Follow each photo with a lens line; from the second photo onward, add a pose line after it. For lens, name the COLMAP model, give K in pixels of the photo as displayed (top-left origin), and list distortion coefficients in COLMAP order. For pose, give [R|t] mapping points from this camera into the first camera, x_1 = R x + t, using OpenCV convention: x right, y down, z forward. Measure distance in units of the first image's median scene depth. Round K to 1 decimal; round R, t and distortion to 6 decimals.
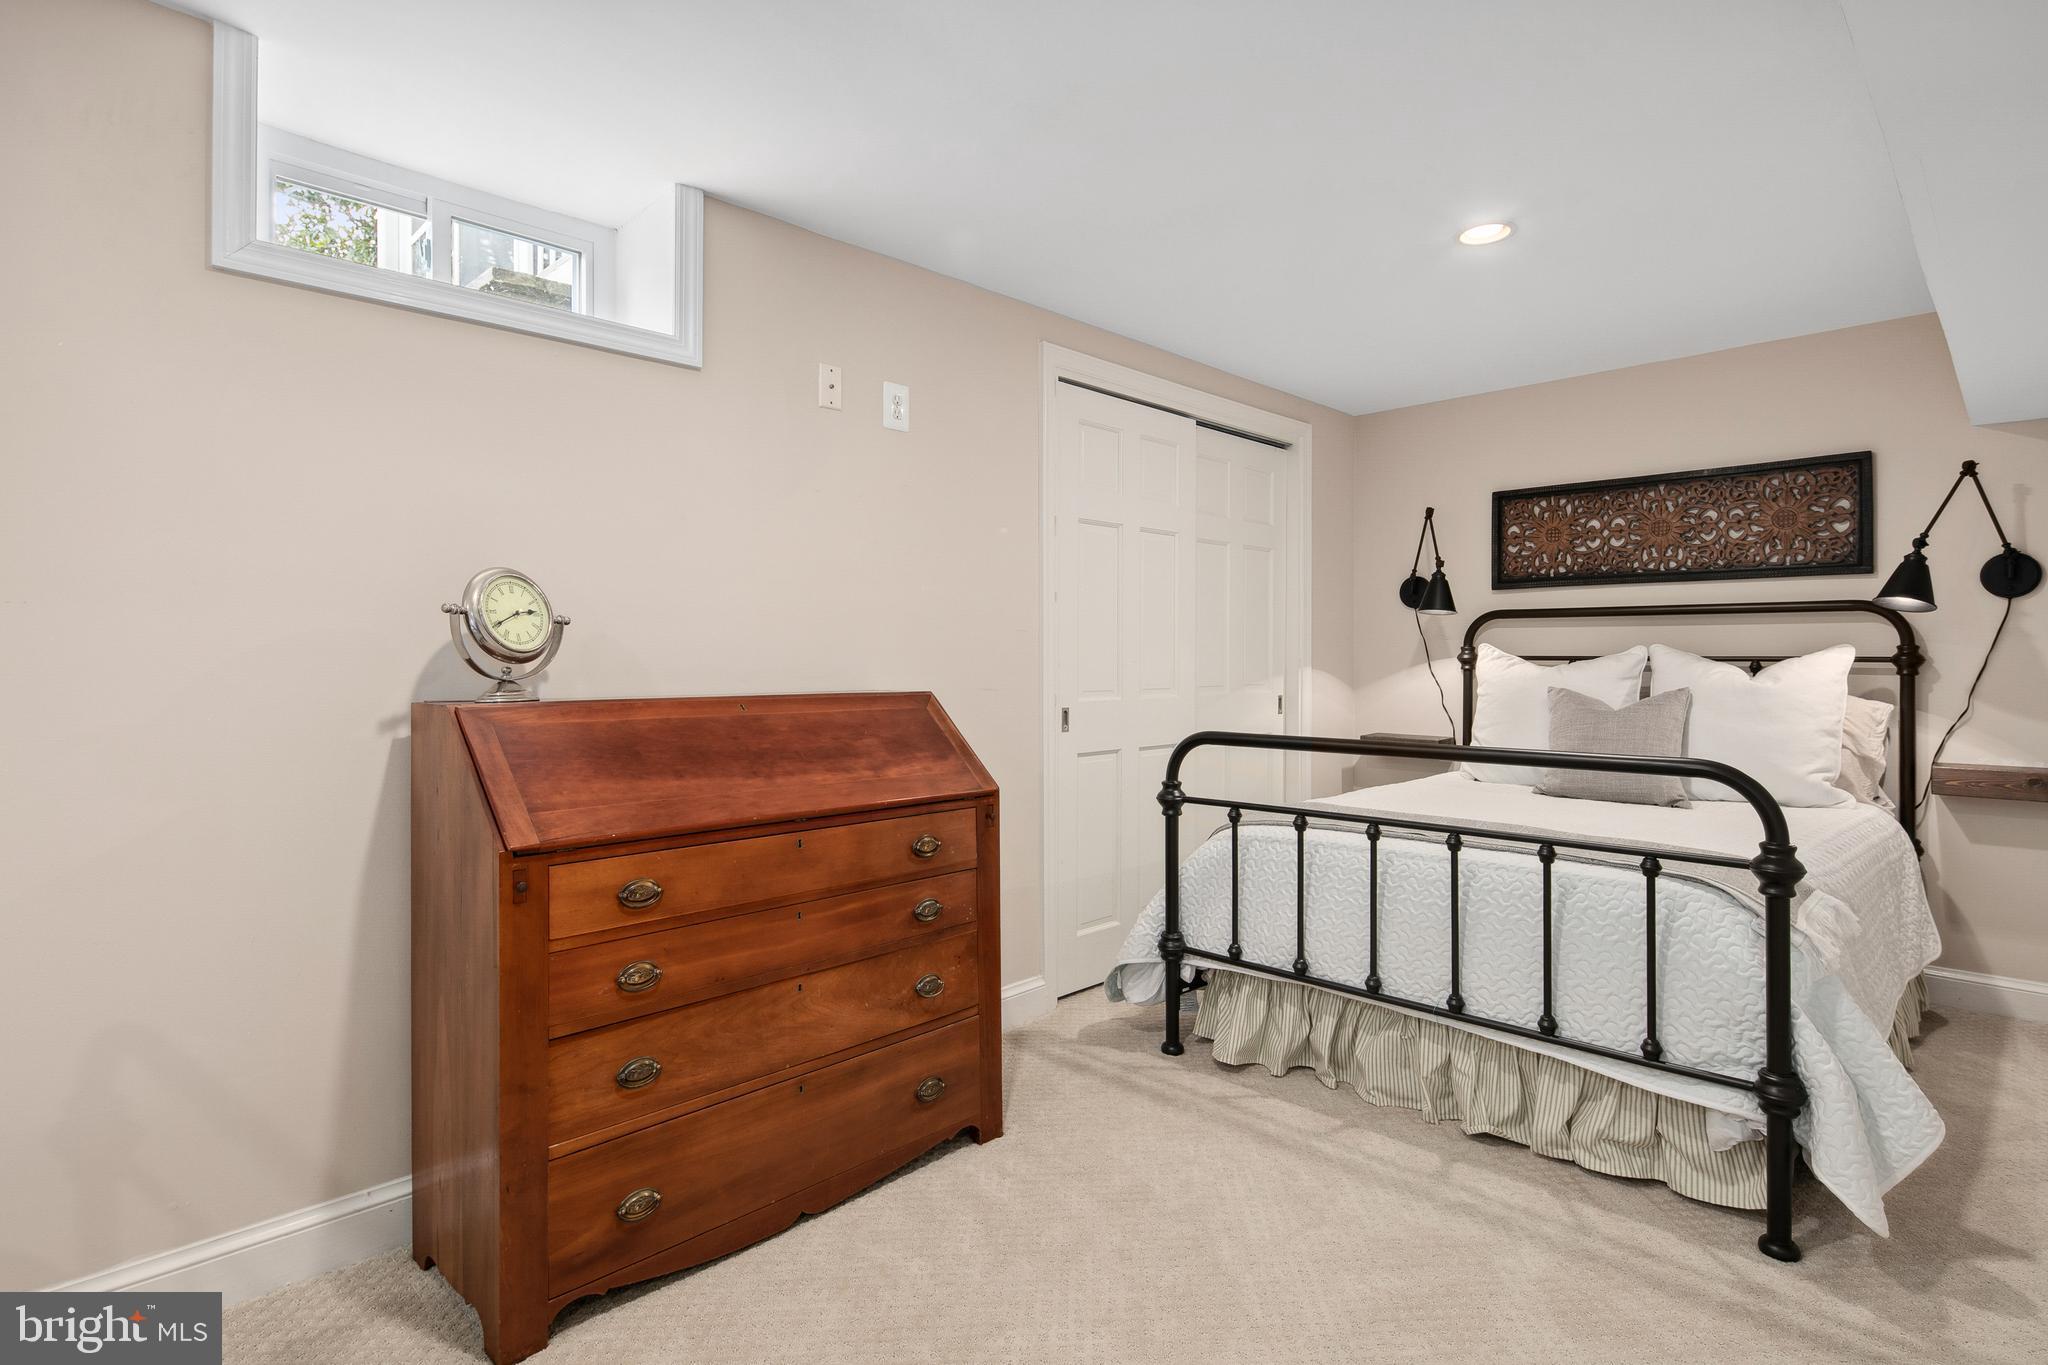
lens RADIAL K [[1013.7, 0, 1020.2], [0, 1013.7, 665.4], [0, 0, 1]] dist [0.002317, -0.003210]
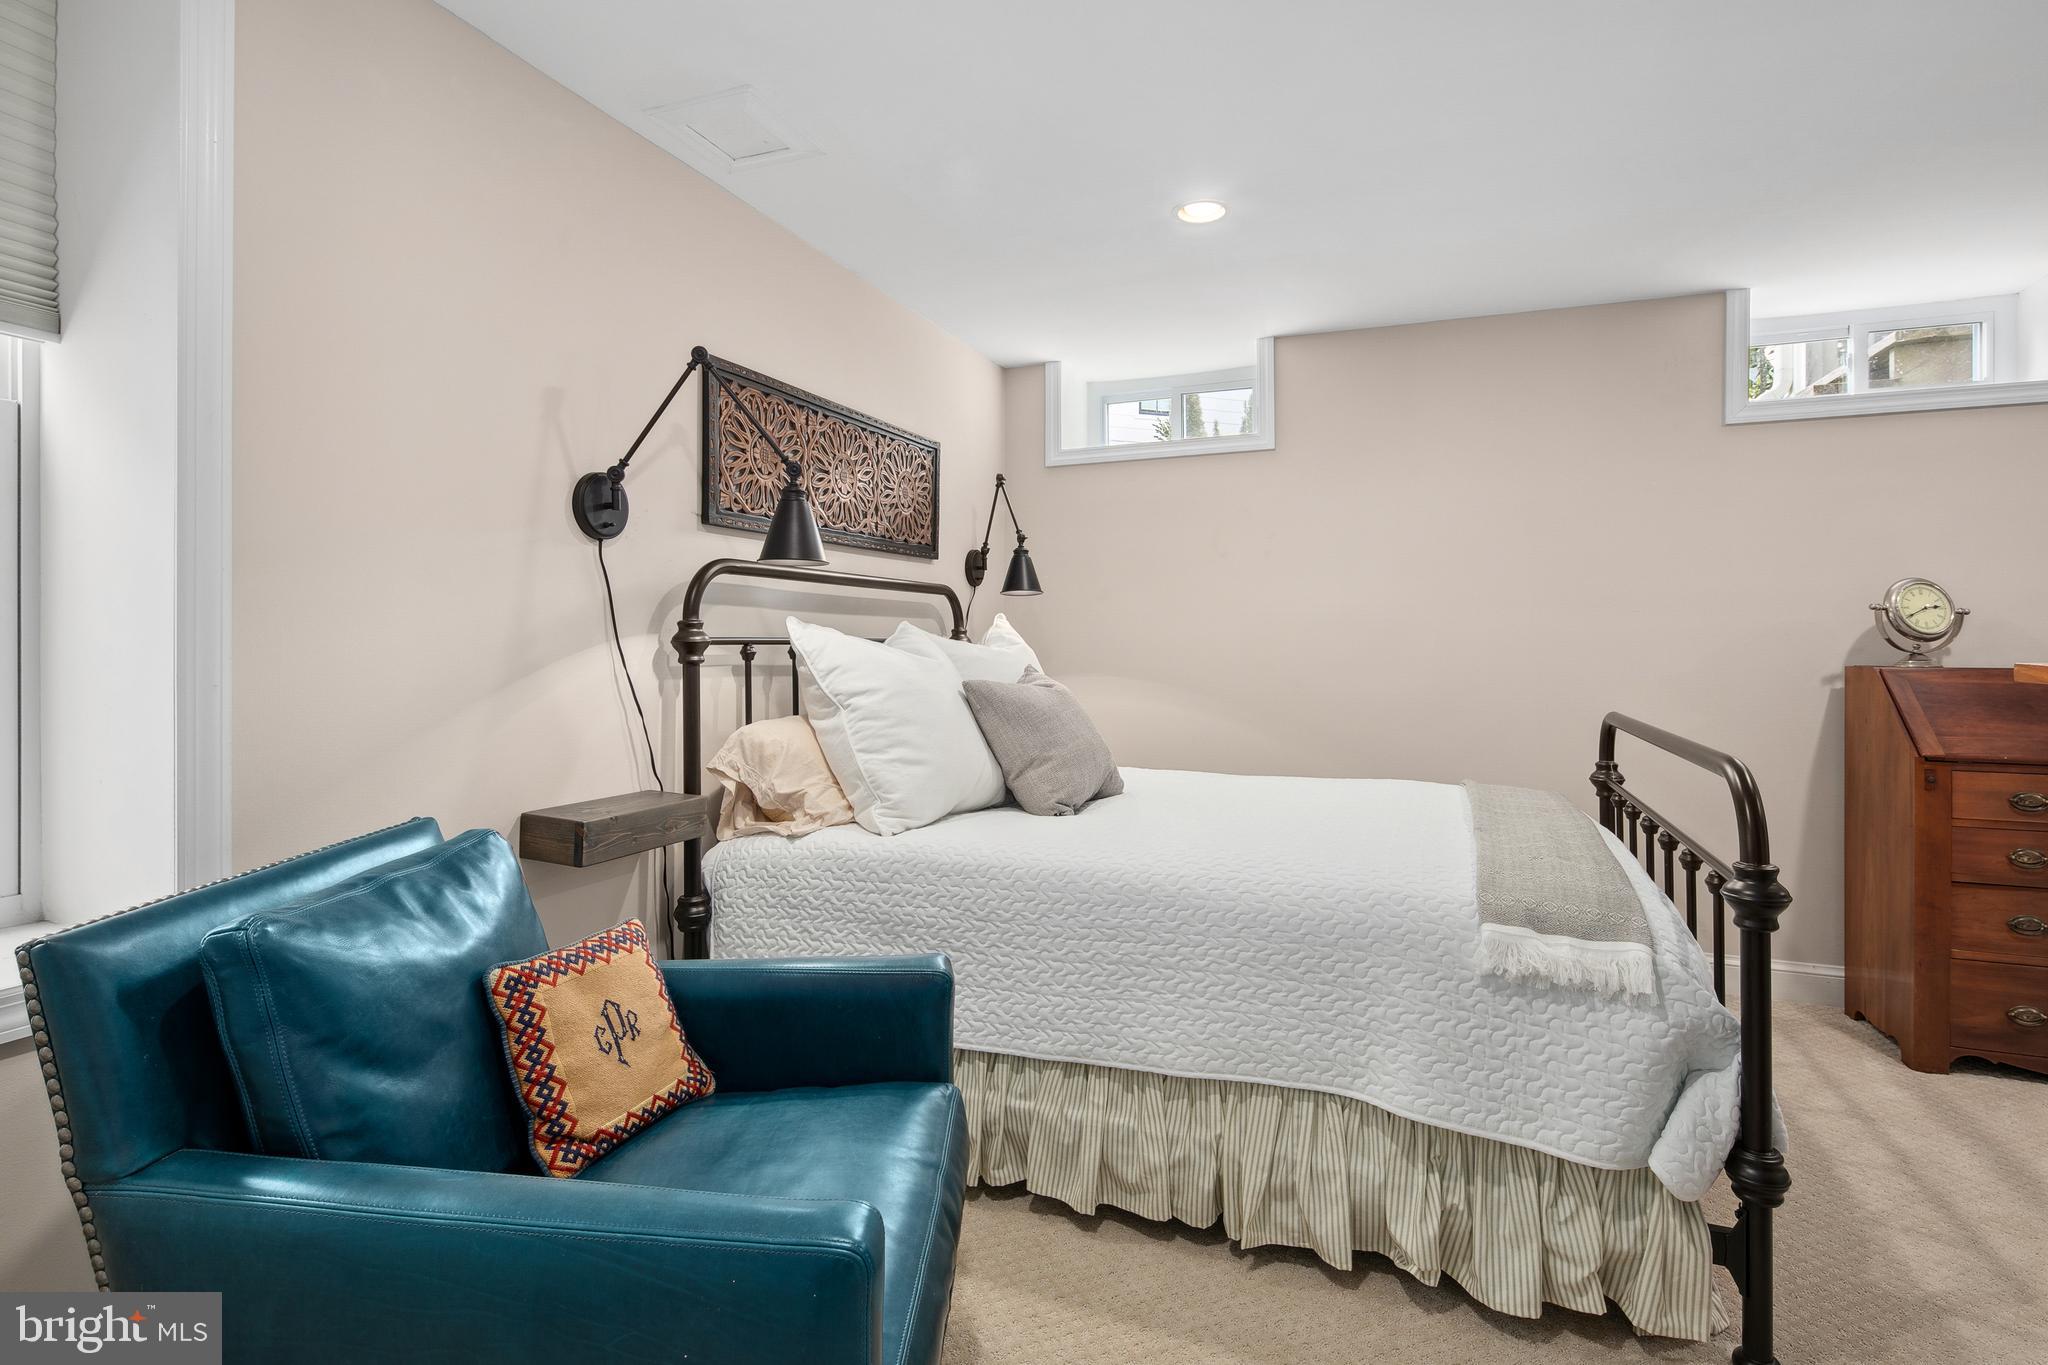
lens RADIAL K [[1013.7, 0, 1021.9], [0, 1013.7, 635.6], [0, 0, 1]] dist [0.002317, -0.003210]
pose [[0.386231, -0.003064, -0.922397, 0.388140], [-0.006545, 0.999960, -0.006062, 0.007393], [0.922379, 0.008378, 0.386195, -0.851621]]
